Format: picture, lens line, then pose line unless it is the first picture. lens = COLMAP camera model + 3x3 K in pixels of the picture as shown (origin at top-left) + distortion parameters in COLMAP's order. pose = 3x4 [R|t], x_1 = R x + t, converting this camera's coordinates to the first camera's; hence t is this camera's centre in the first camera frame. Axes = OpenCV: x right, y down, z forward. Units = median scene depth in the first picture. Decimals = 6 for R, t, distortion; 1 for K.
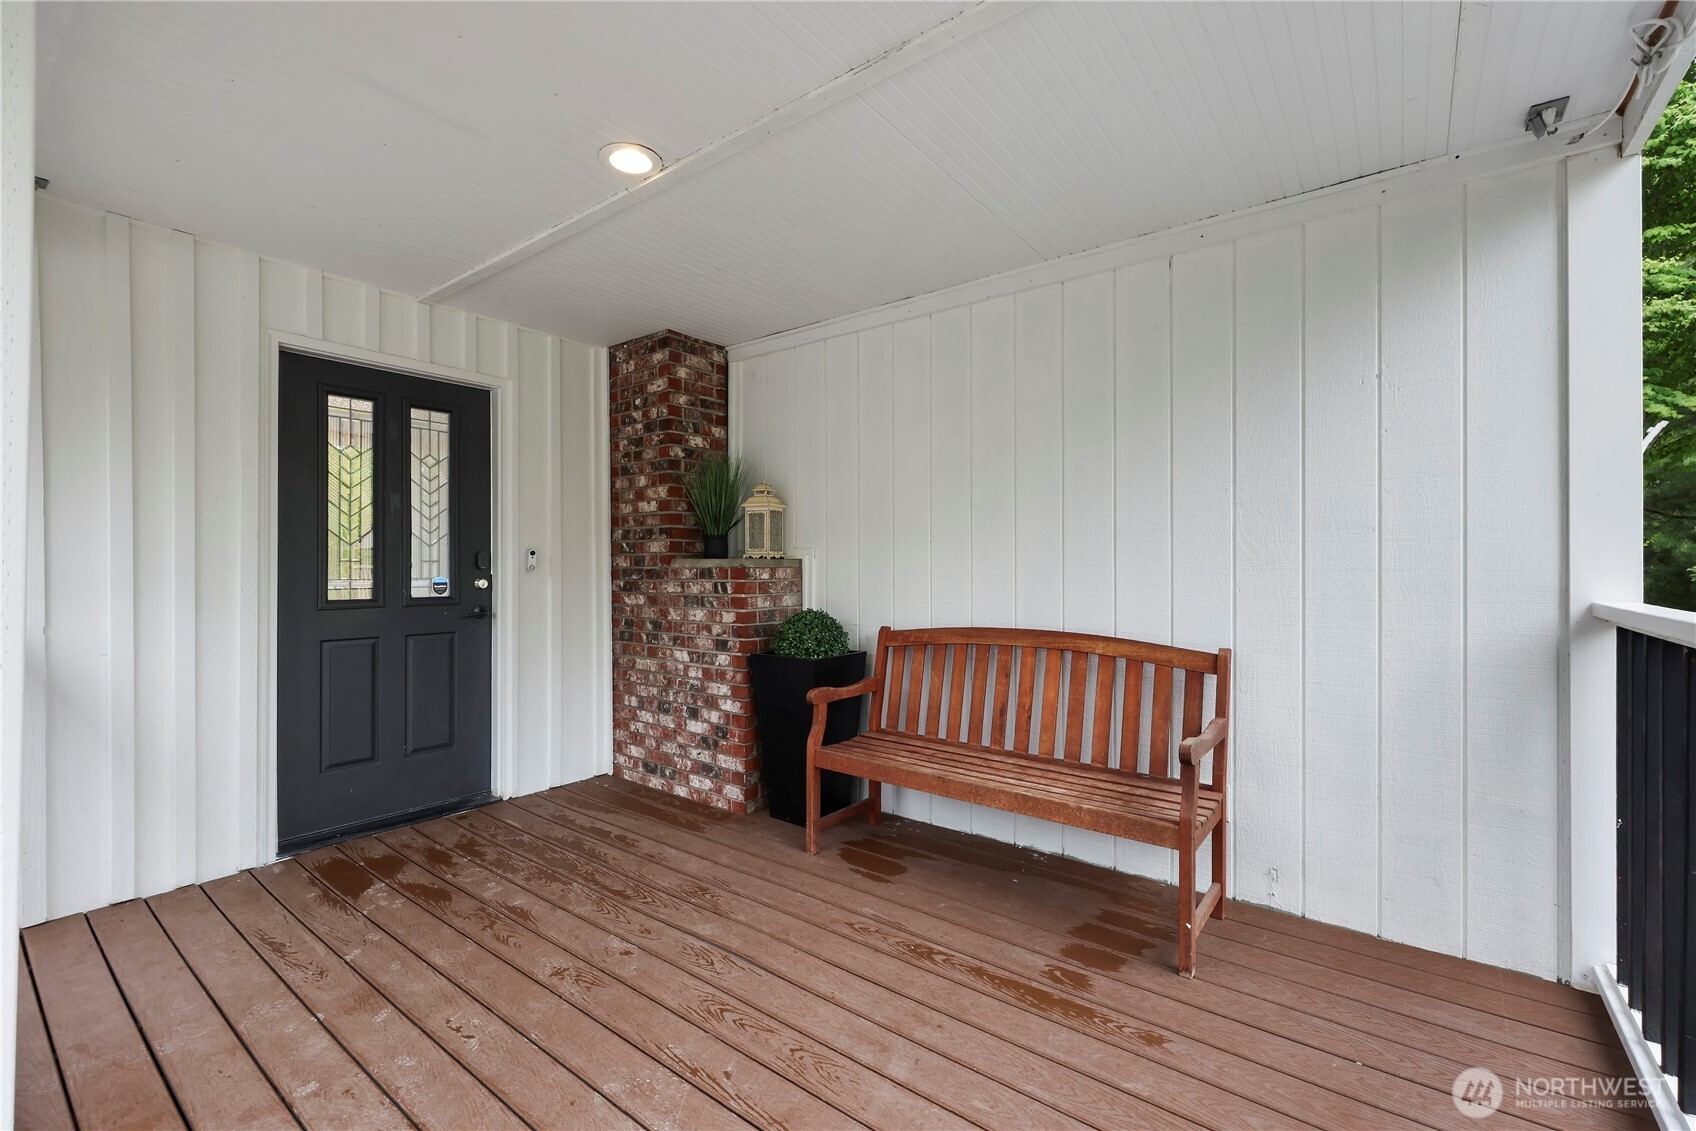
lens RADIAL K [[725.1, 0, 851.9], [0, 725.1, 567.5], [0, 0, 1]] dist [0.000097, -0.000007]
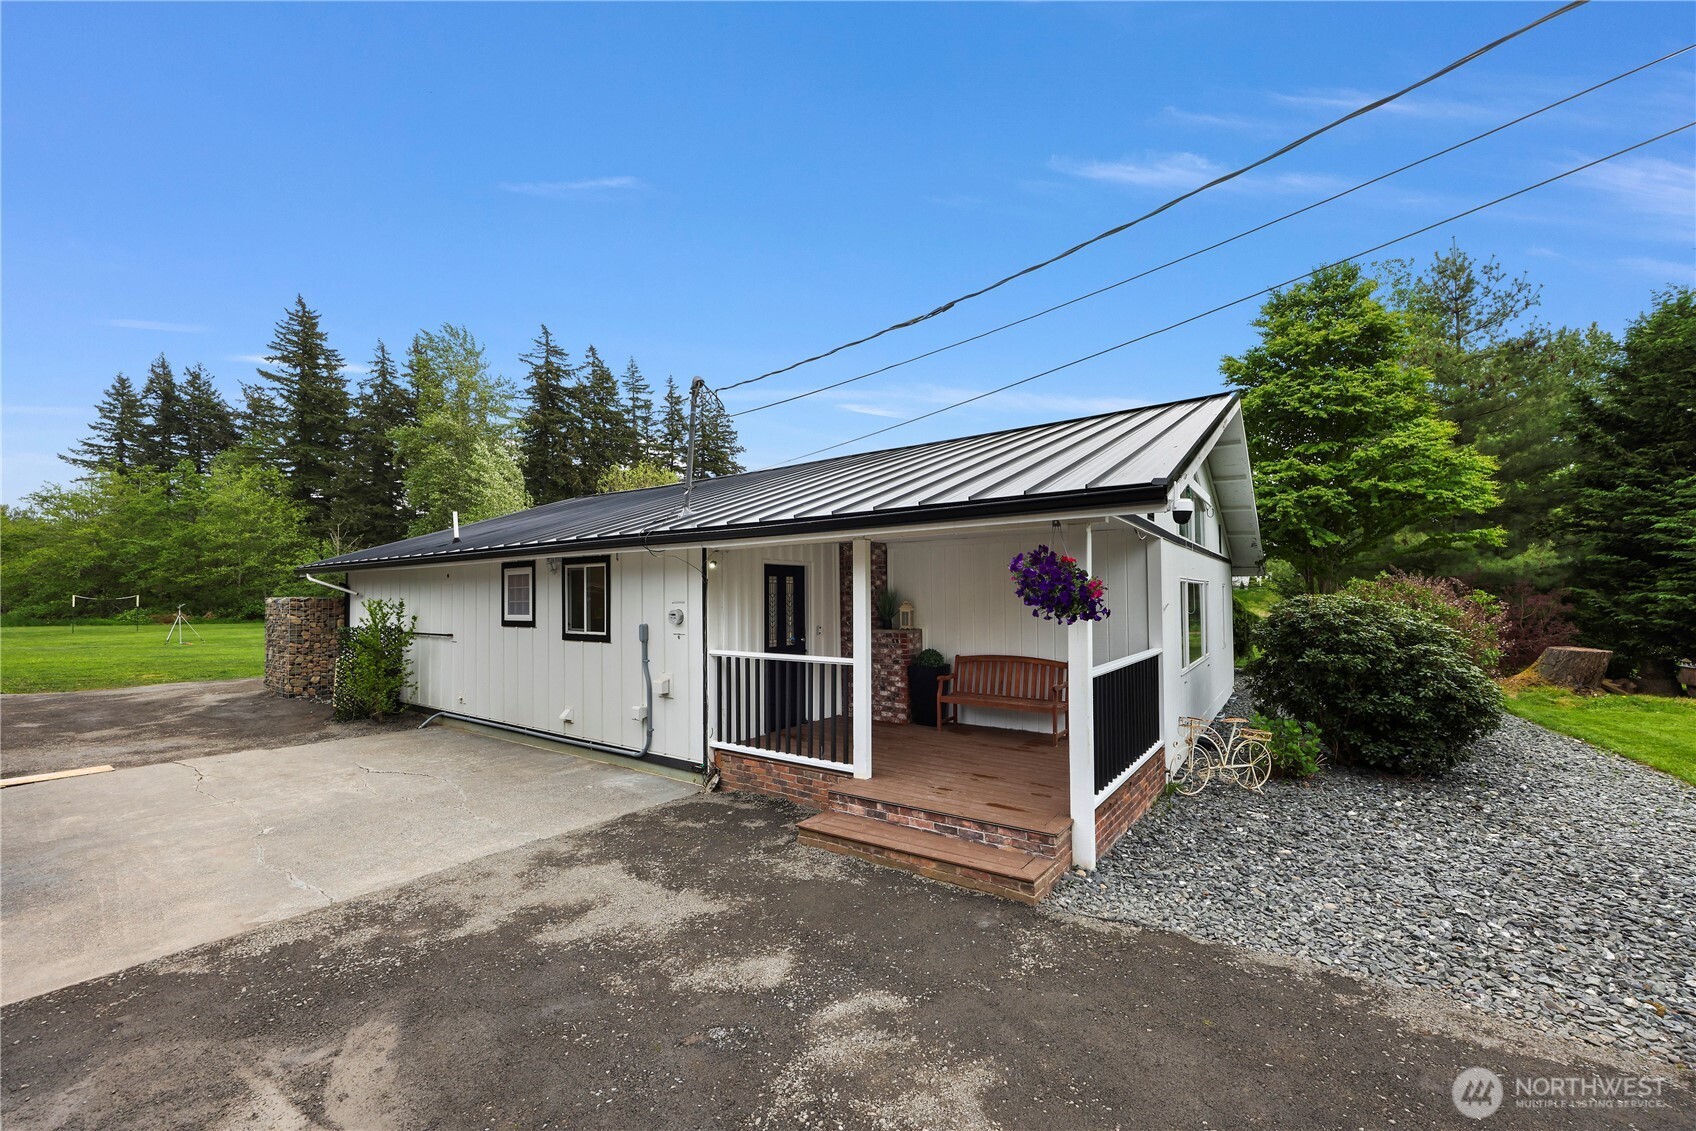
lens RADIAL K [[657.1, 0, 842.3], [0, 657.1, 575.8], [0, 0, 1]] dist [0.000301, 0.000002]
pose [[0.999760, -0.006470, 0.020944, -0.432218], [0.007108, 0.999507, -0.030567, -0.142662], [-0.020736, 0.030709, 0.999313, -1.467385]]
